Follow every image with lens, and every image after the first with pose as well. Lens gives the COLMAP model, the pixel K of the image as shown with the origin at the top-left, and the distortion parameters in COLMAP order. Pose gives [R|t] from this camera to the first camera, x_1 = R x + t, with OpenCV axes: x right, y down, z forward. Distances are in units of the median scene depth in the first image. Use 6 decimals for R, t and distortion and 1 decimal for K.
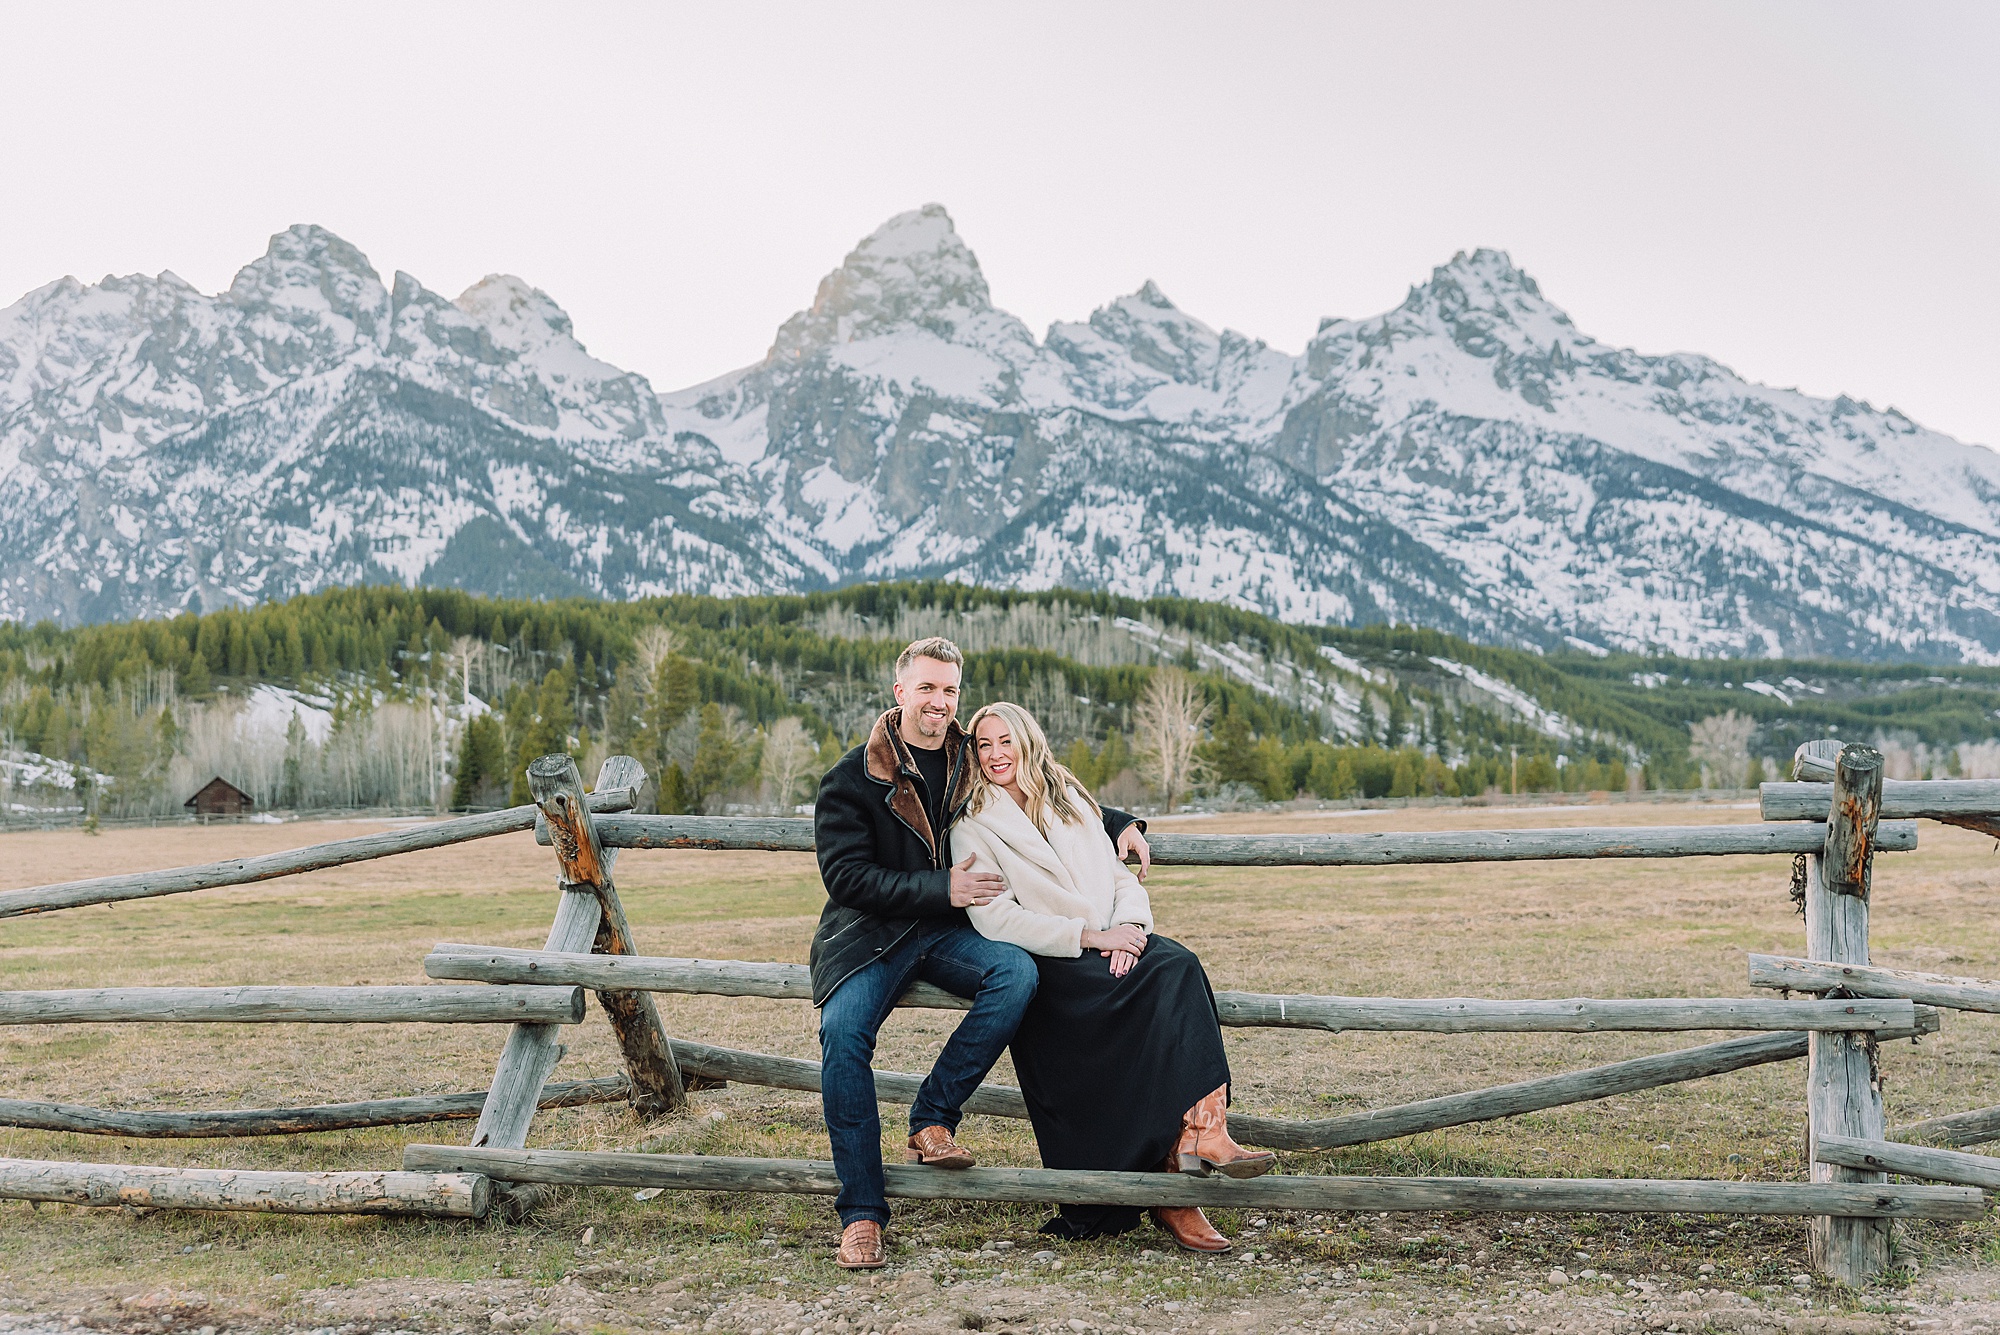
lens RADIAL K [[2255.4, 0, 1000.0], [0, 2255.4, 667.5], [0, 0, 1]] dist [-0.004735, 0.006769]
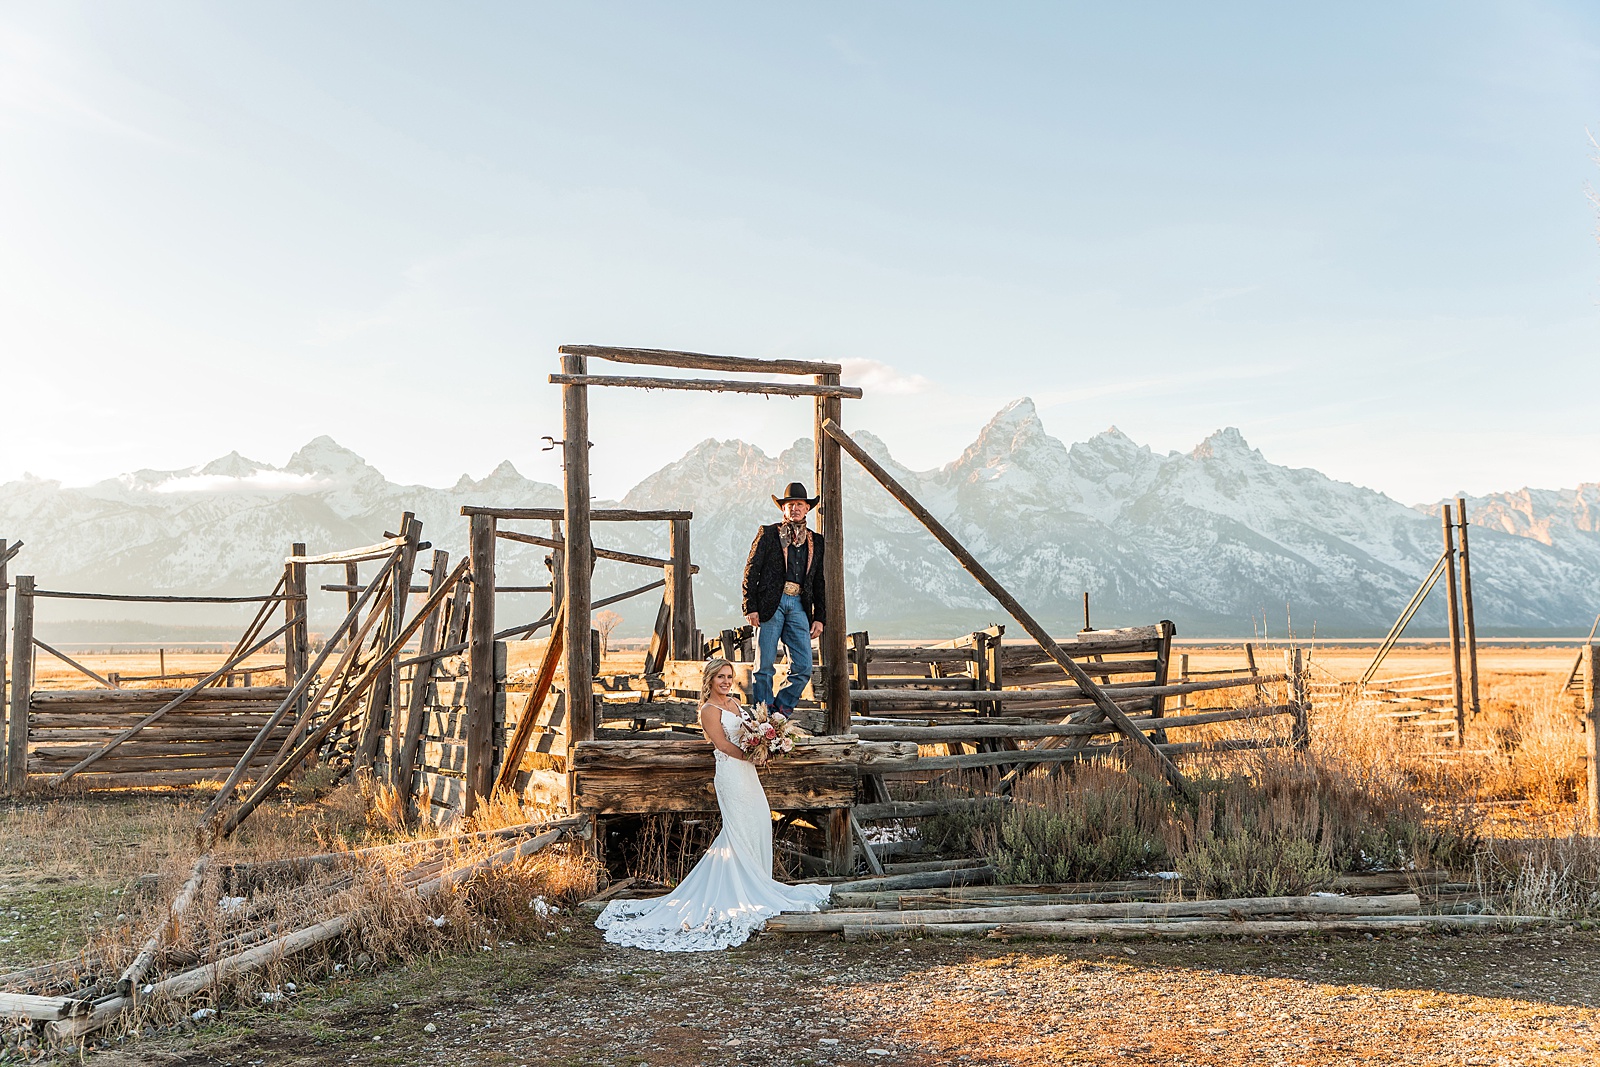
lens RADIAL K [[1569.6, 0, 800.0], [0, 1569.6, 533.5], [0, 0, 1]] dist [0.004947, 0.003103]
pose [[0.974503, 0.010841, -0.224112, 0.148264], [-0.010056, 0.999939, 0.004648, -0.070526], [0.224148, -0.002276, 0.974552, -0.975738]]
